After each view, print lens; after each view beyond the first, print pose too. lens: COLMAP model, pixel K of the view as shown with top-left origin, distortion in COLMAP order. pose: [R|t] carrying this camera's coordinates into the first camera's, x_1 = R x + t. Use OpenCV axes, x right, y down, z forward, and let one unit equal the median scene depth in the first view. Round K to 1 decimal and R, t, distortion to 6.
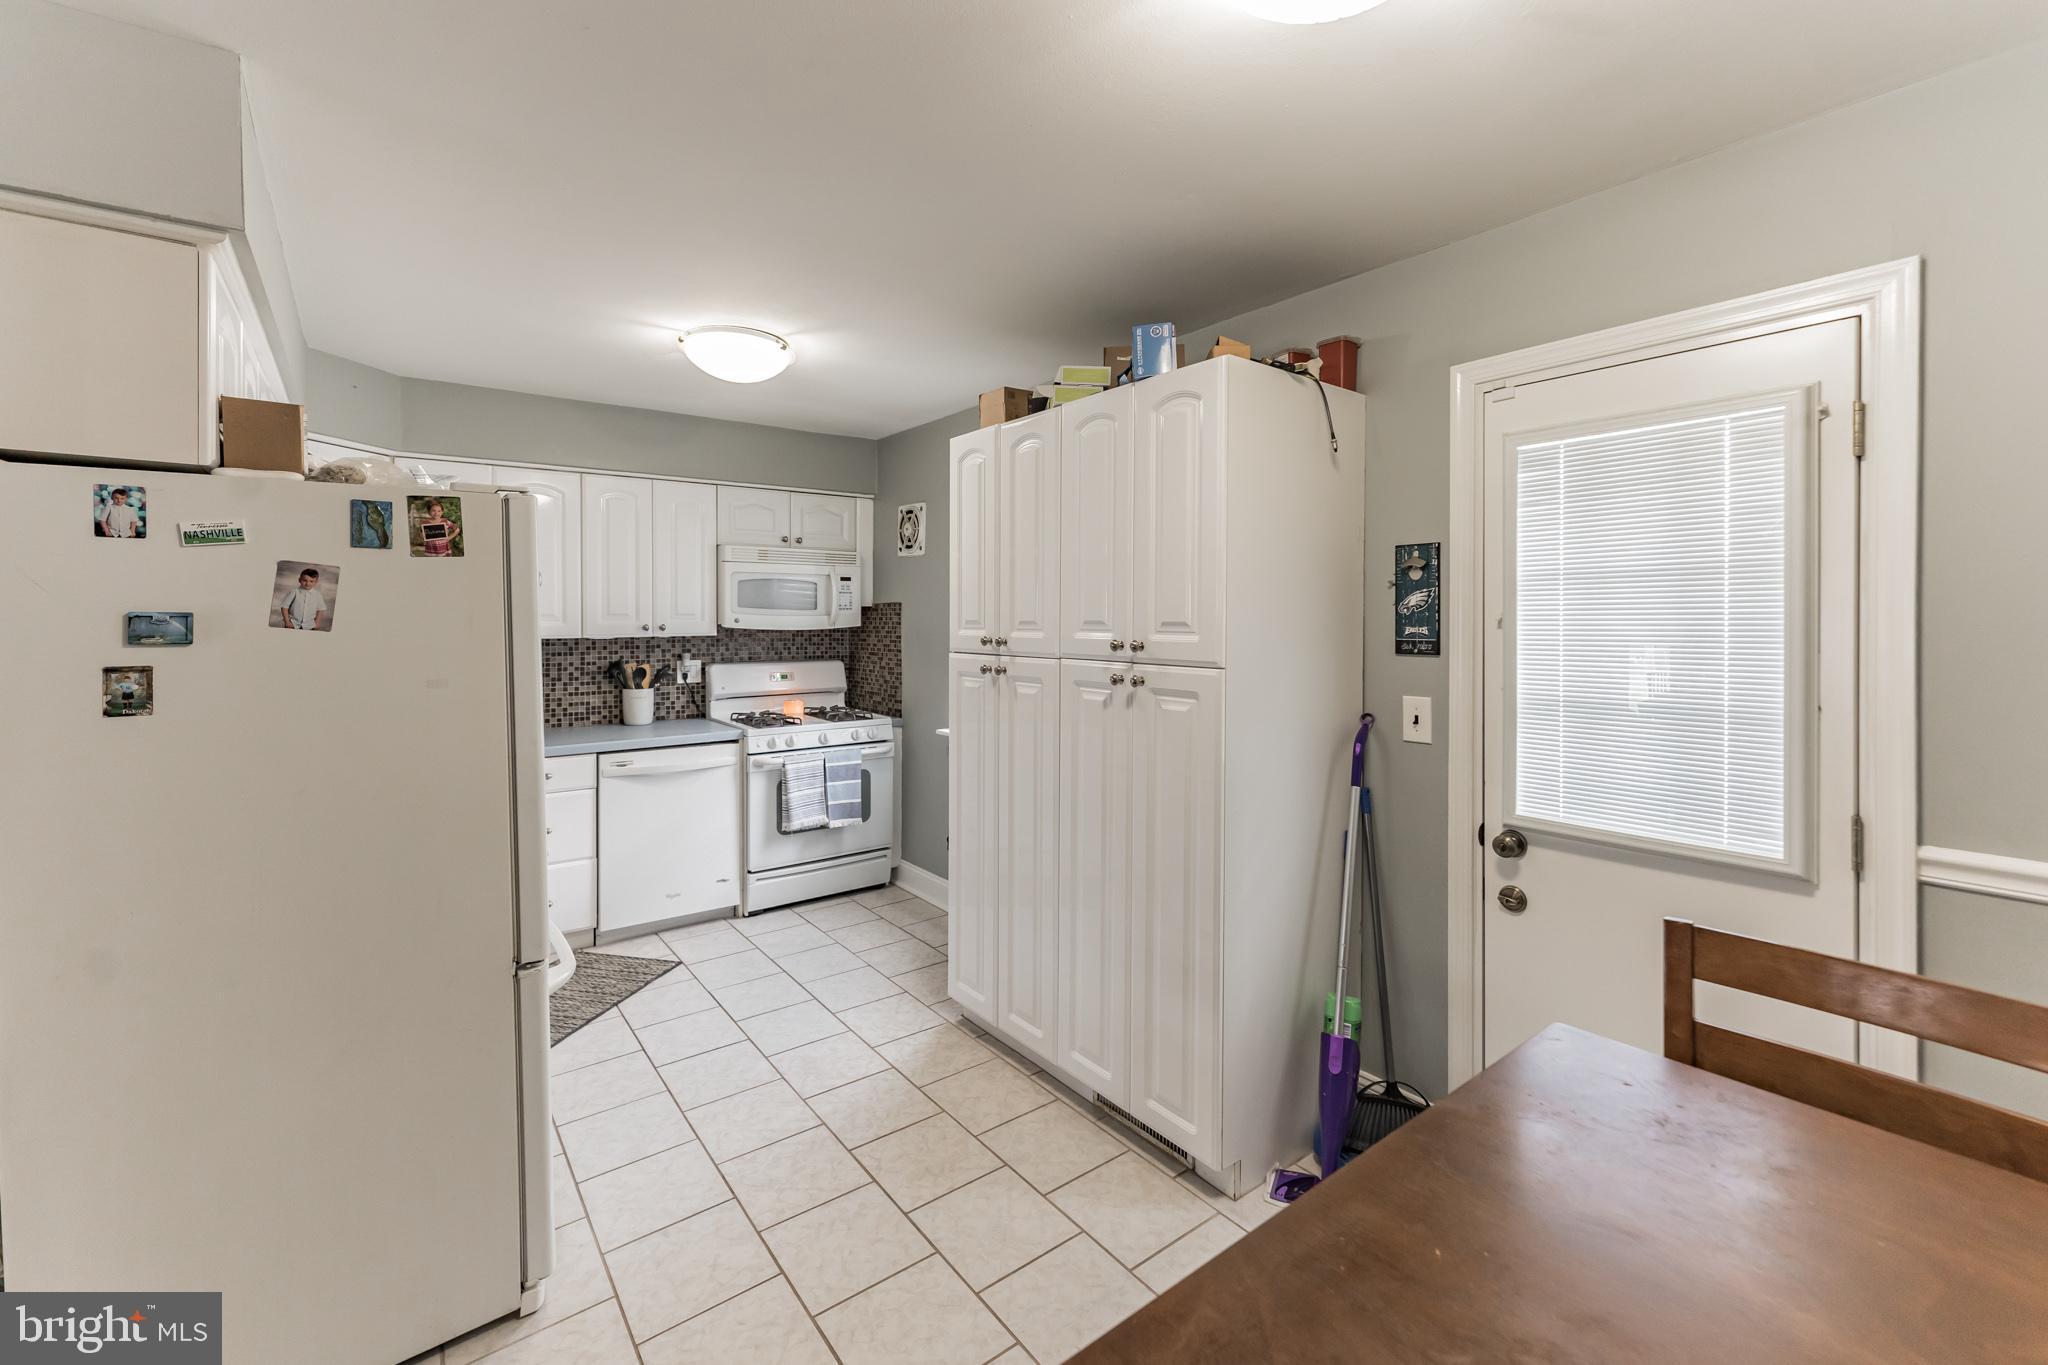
lens RADIAL K [[834.0, 0, 1027.8], [0, 834.0, 627.4], [0, 0, 1]] dist [-0.006397, 0.000801]
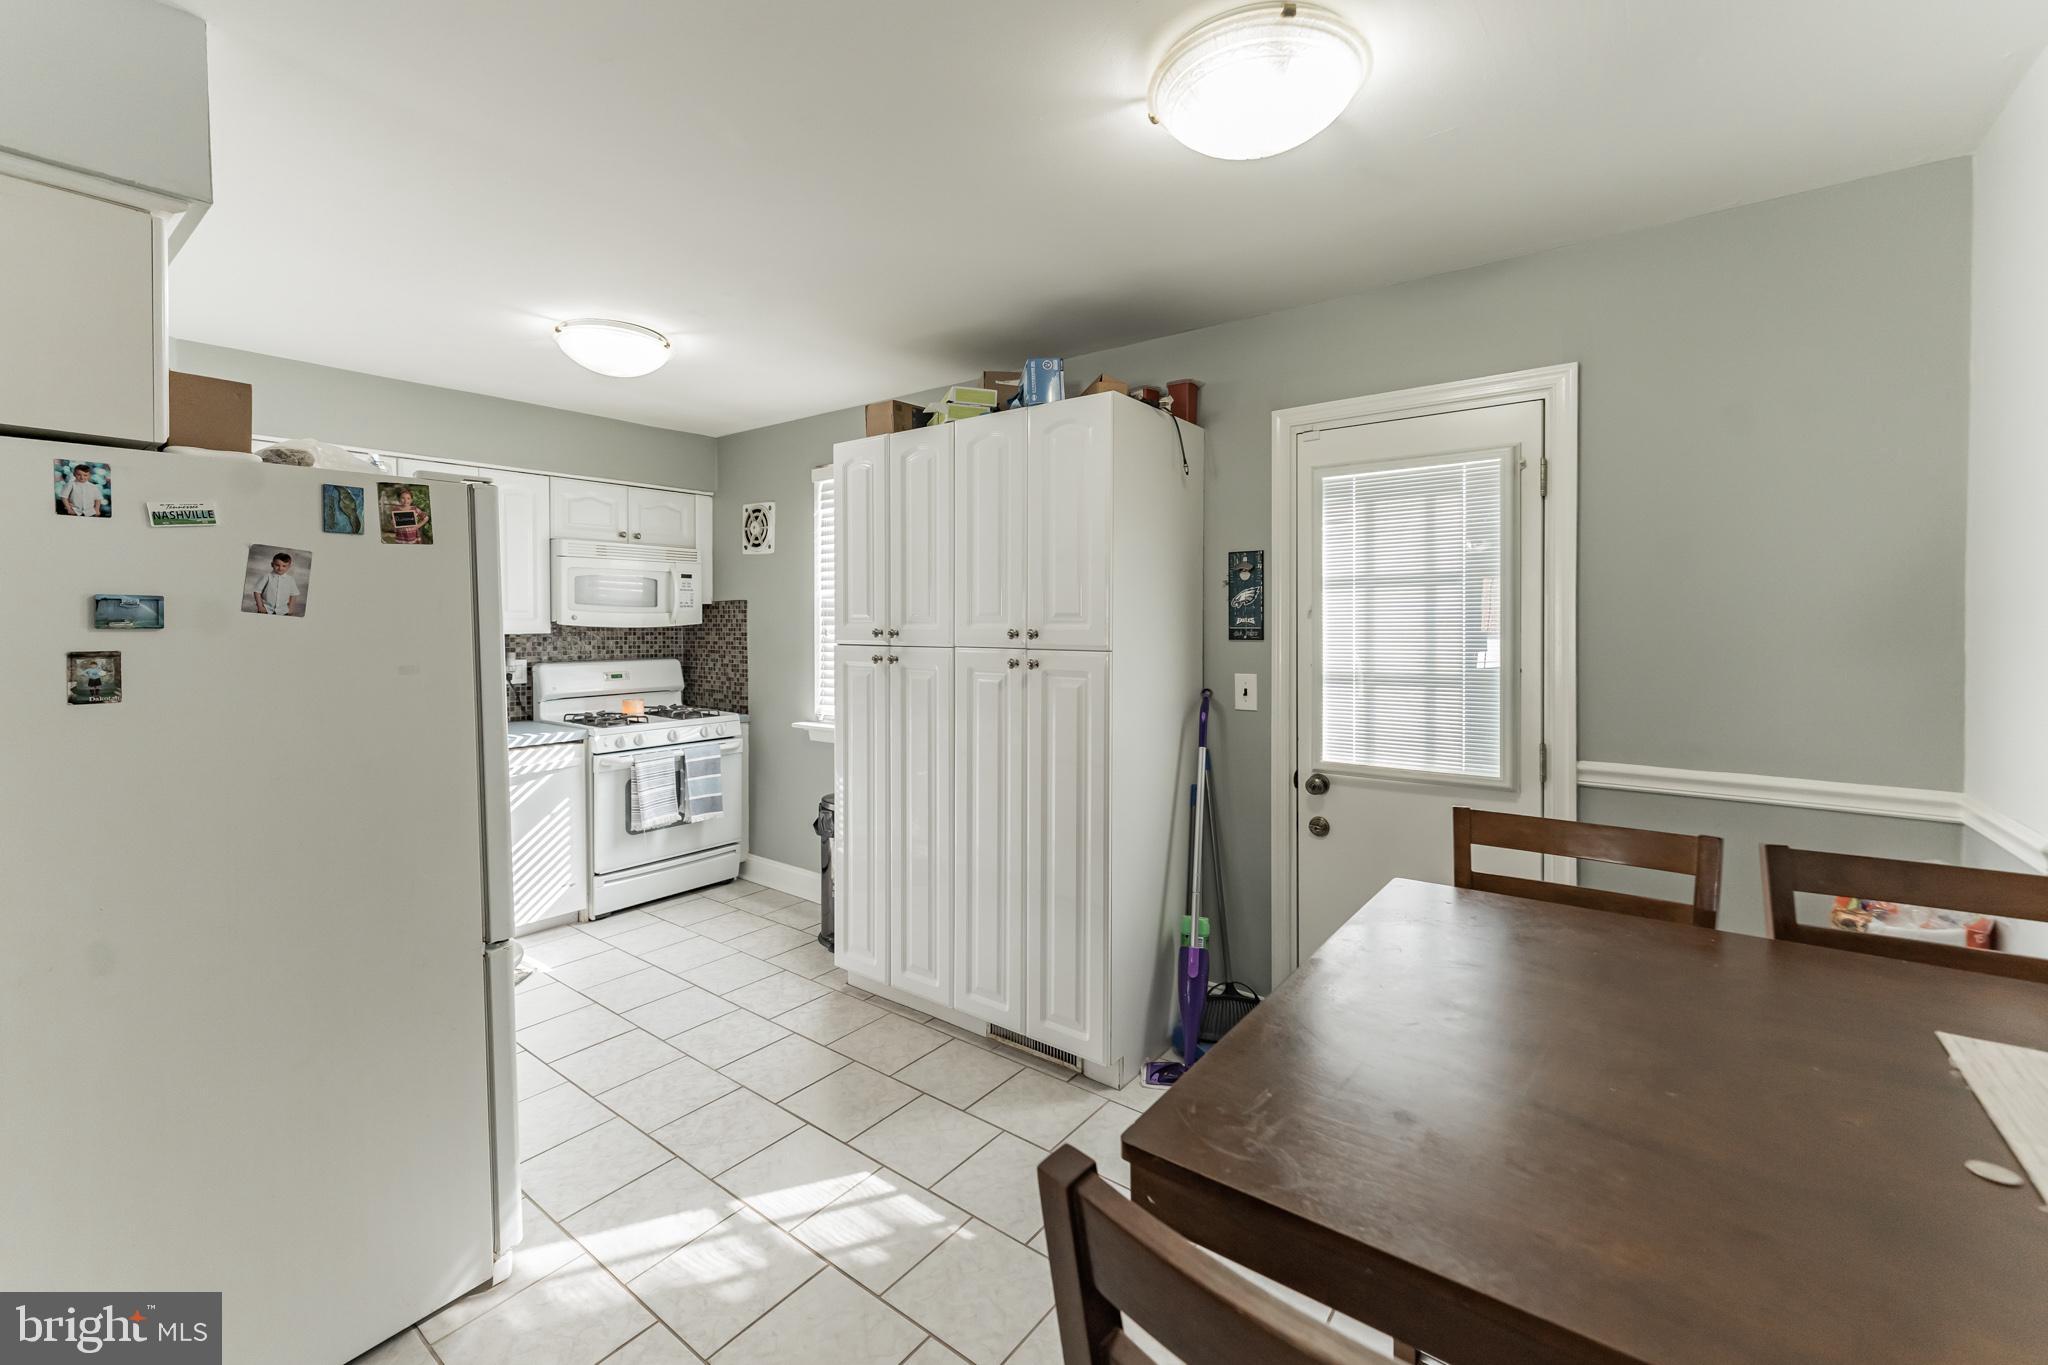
lens RADIAL K [[834.0, 0, 1016.3], [0, 834.0, 635.6], [0, 0, 1]] dist [-0.006397, 0.000801]
pose [[0.966333, -0.006102, 0.257223, -0.198891], [0.004805, 0.999972, 0.005670, 0.018538], [-0.257251, -0.004243, 0.966335, -0.127131]]
